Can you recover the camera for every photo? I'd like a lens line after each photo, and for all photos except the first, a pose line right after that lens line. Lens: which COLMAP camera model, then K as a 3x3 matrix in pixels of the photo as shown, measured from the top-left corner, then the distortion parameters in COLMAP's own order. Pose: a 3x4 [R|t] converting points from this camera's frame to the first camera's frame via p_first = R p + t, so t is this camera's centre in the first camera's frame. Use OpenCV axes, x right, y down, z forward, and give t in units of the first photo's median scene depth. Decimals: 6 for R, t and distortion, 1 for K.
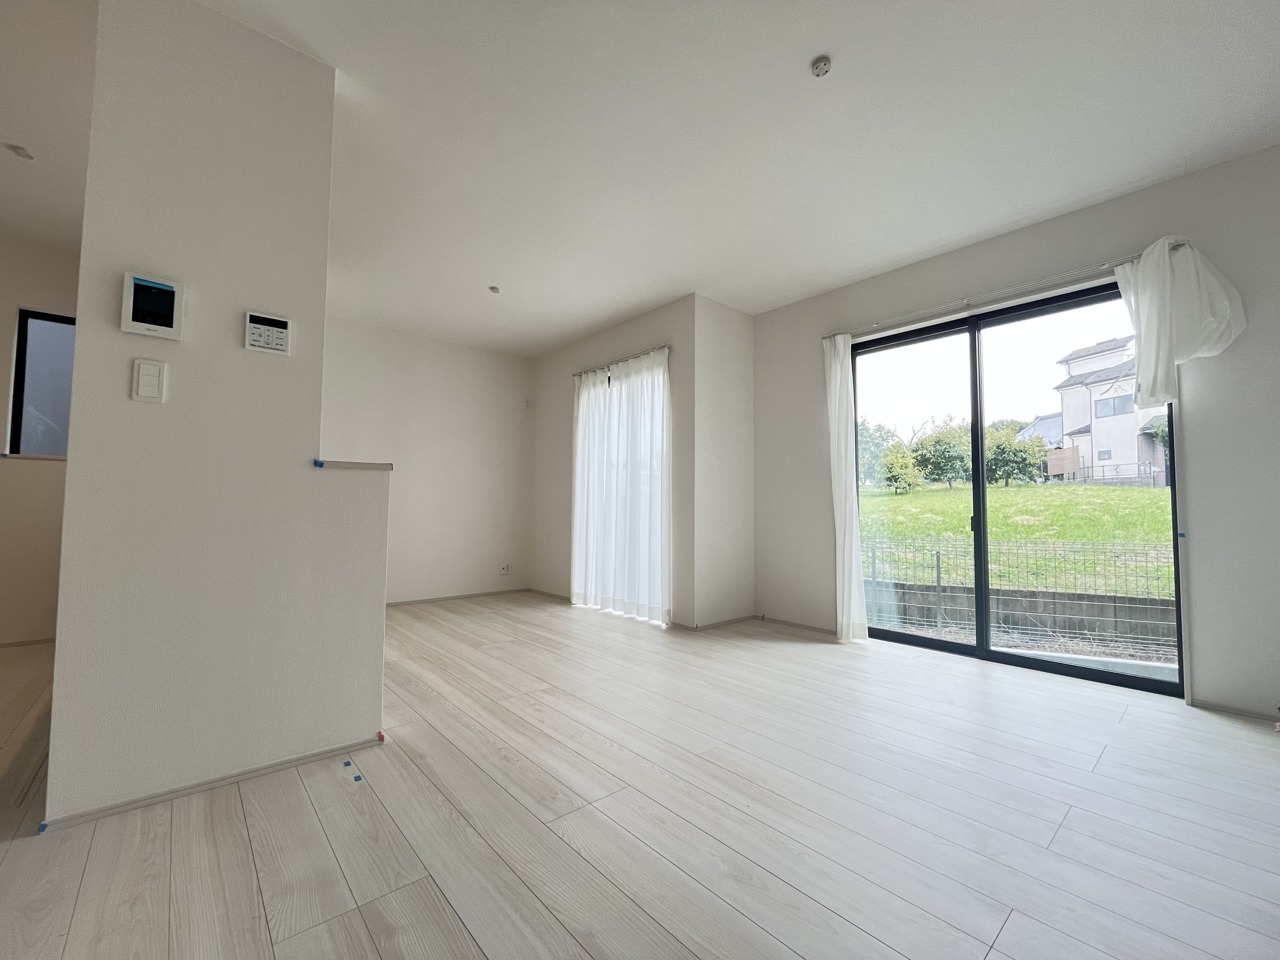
lens RADIAL K [[529.0, 0, 640.0], [0, 529.0, 480.0], [0, 0, 1]] dist [-0.000923, -0.000082]
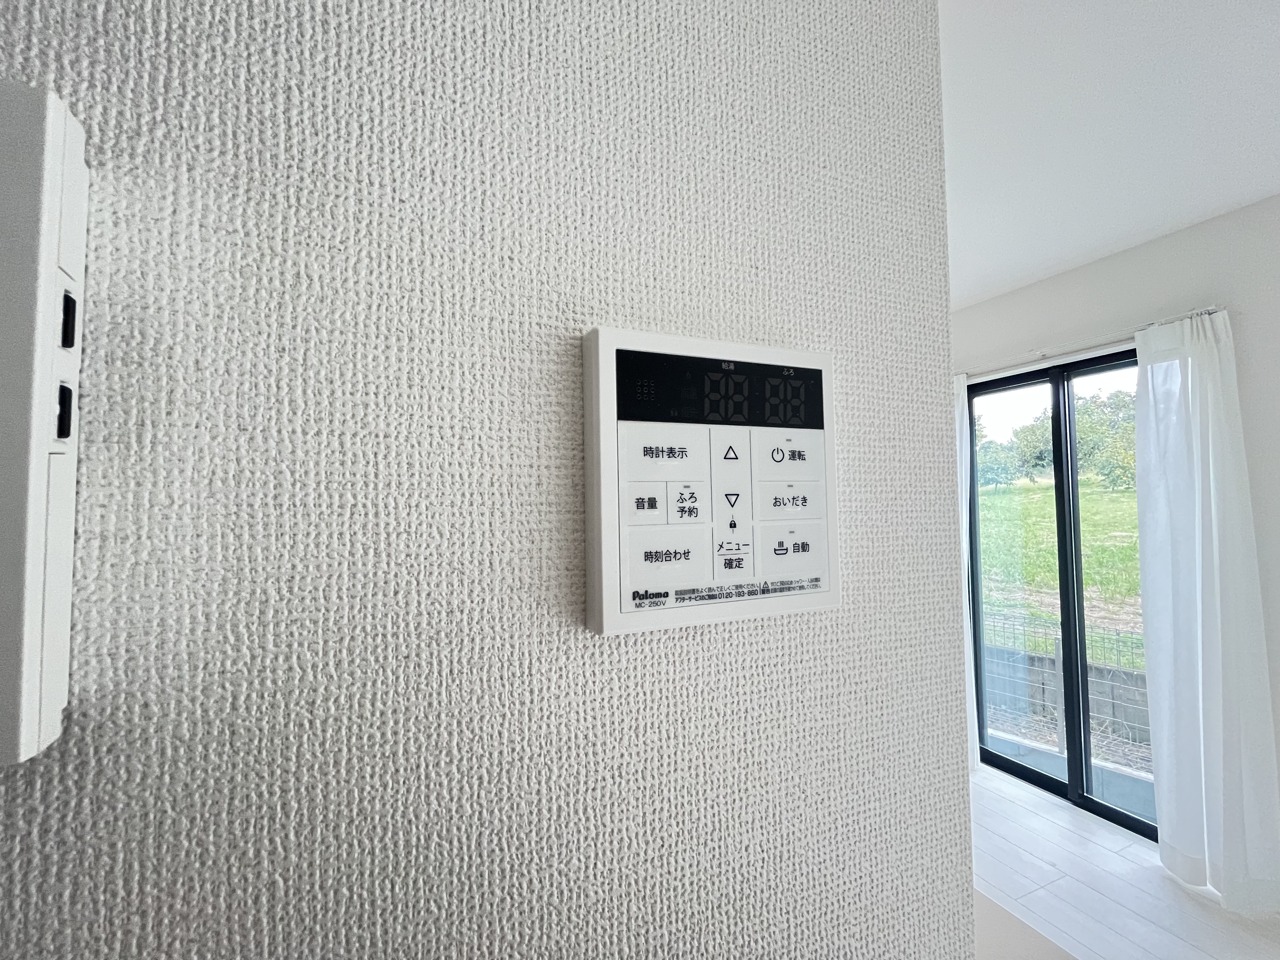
lens RADIAL K [[529.0, 0, 640.0], [0, 529.0, 480.0], [0, 0, 1]] dist [-0.000923, -0.000082]
pose [[0.944481, -0.035437, -0.326649, -0.523327], [0.037546, 0.999295, 0.000151, -0.213386], [0.326414, -0.012407, 0.945146, 0.667298]]
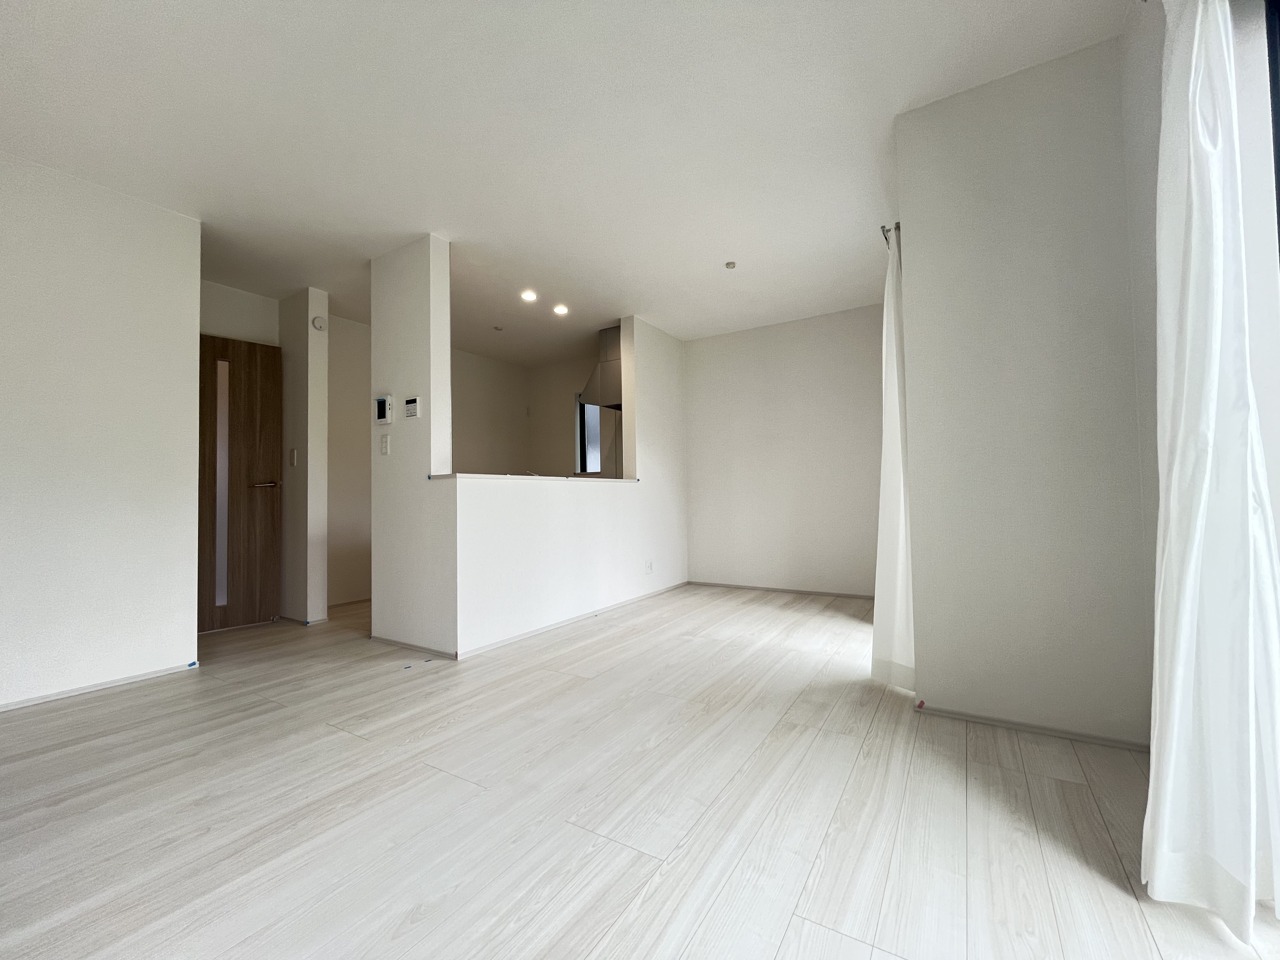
lens RADIAL K [[529.0, 0, 640.0], [0, 529.0, 480.0], [0, 0, 1]] dist [-0.000923, -0.000082]
pose [[0.284577, -0.042043, -0.957731, 0.944851], [0.065630, 0.997548, -0.024290, 0.049394], [0.956404, -0.055943, 0.286638, 0.920423]]
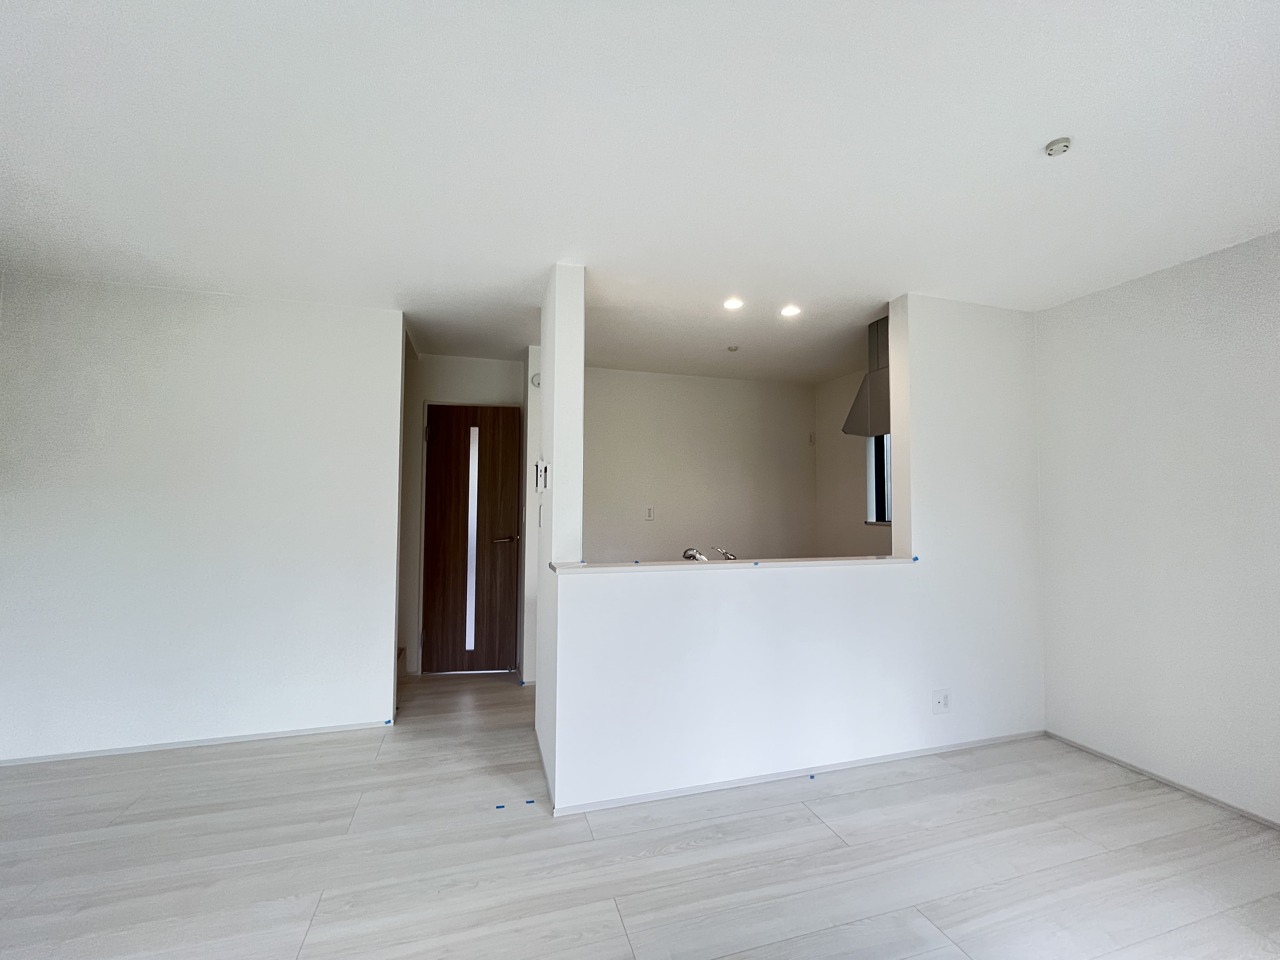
lens RADIAL K [[525.3, 0, 640.0], [0, 525.3, 480.0], [0, 0, 1]] dist [-0.000130, -0.000111]
pose [[-0.415289, -0.048666, -0.908387, 0.421037], [0.033744, 0.997057, -0.068843, -0.117026], [0.909064, -0.059243, -0.412424, 1.411839]]
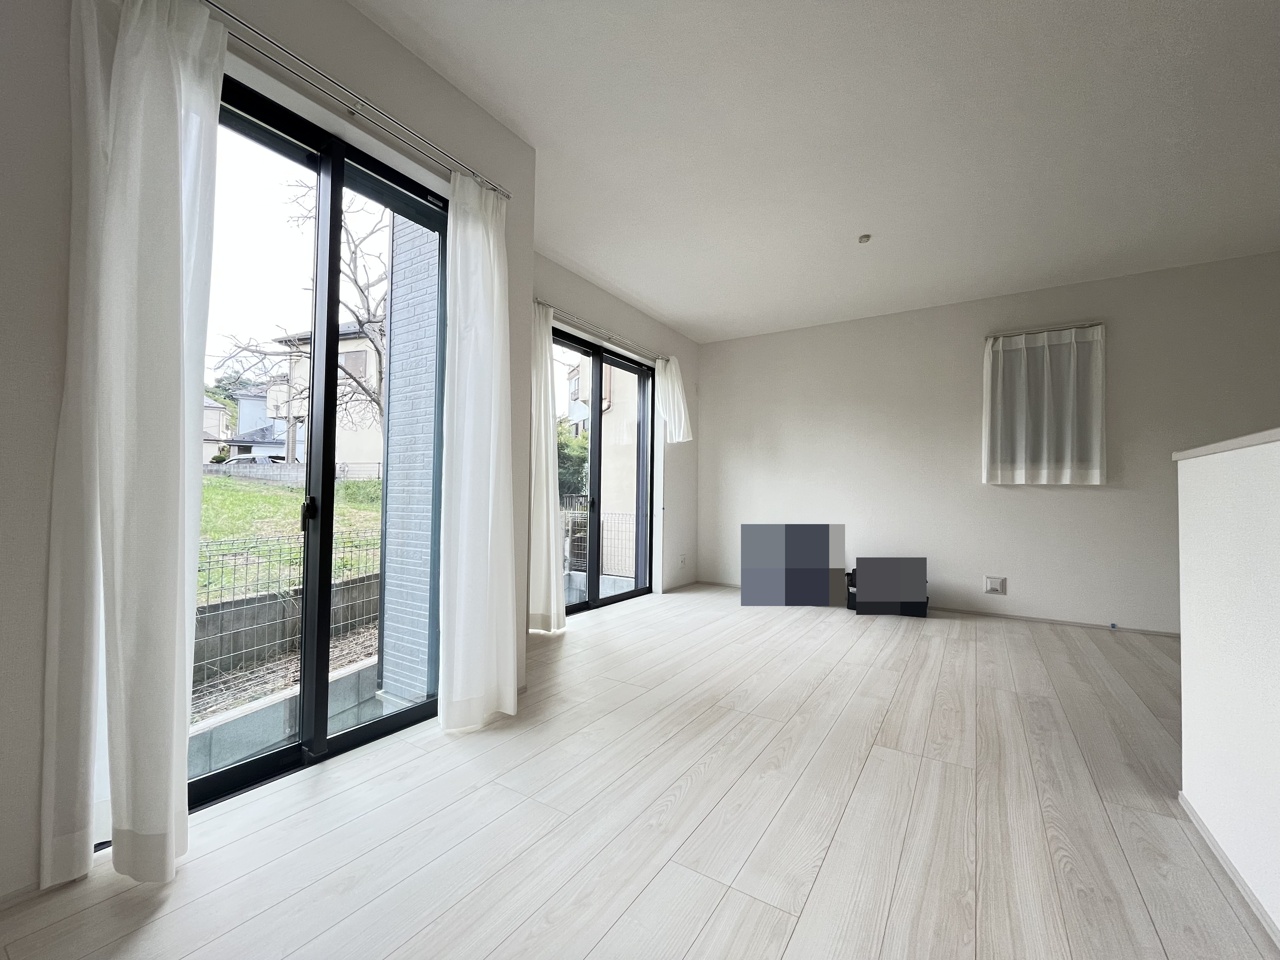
lens RADIAL K [[520.1, 0, 640.0], [0, 520.1, 480.0], [0, 0, 1]] dist [0.001491, -0.000169]
pose [[-0.271241, 0.017018, 0.962361, -0.872087], [-0.063566, 0.997344, -0.035553, 0.076753], [-0.960410, -0.070817, -0.269439, 1.717423]]
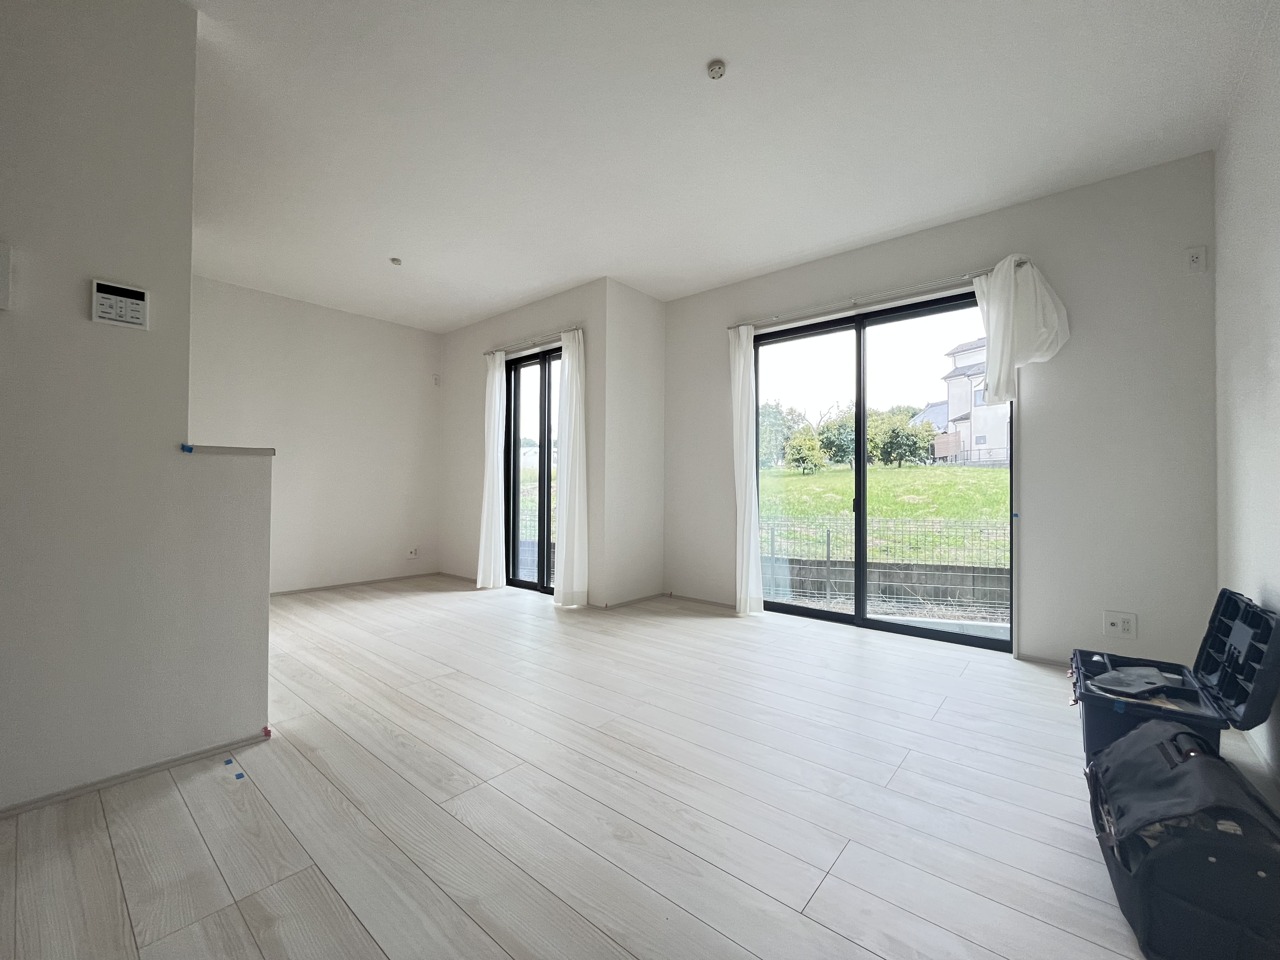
lens RADIAL K [[529.0, 0, 640.0], [0, 529.0, 480.0], [0, 0, 1]] dist [-0.000923, -0.000082]
pose [[0.989358, 0.000826, 0.145497, 0.036118], [-0.006608, 0.999207, 0.039262, -0.014059], [-0.145349, -0.039806, 0.988579, -0.029484]]
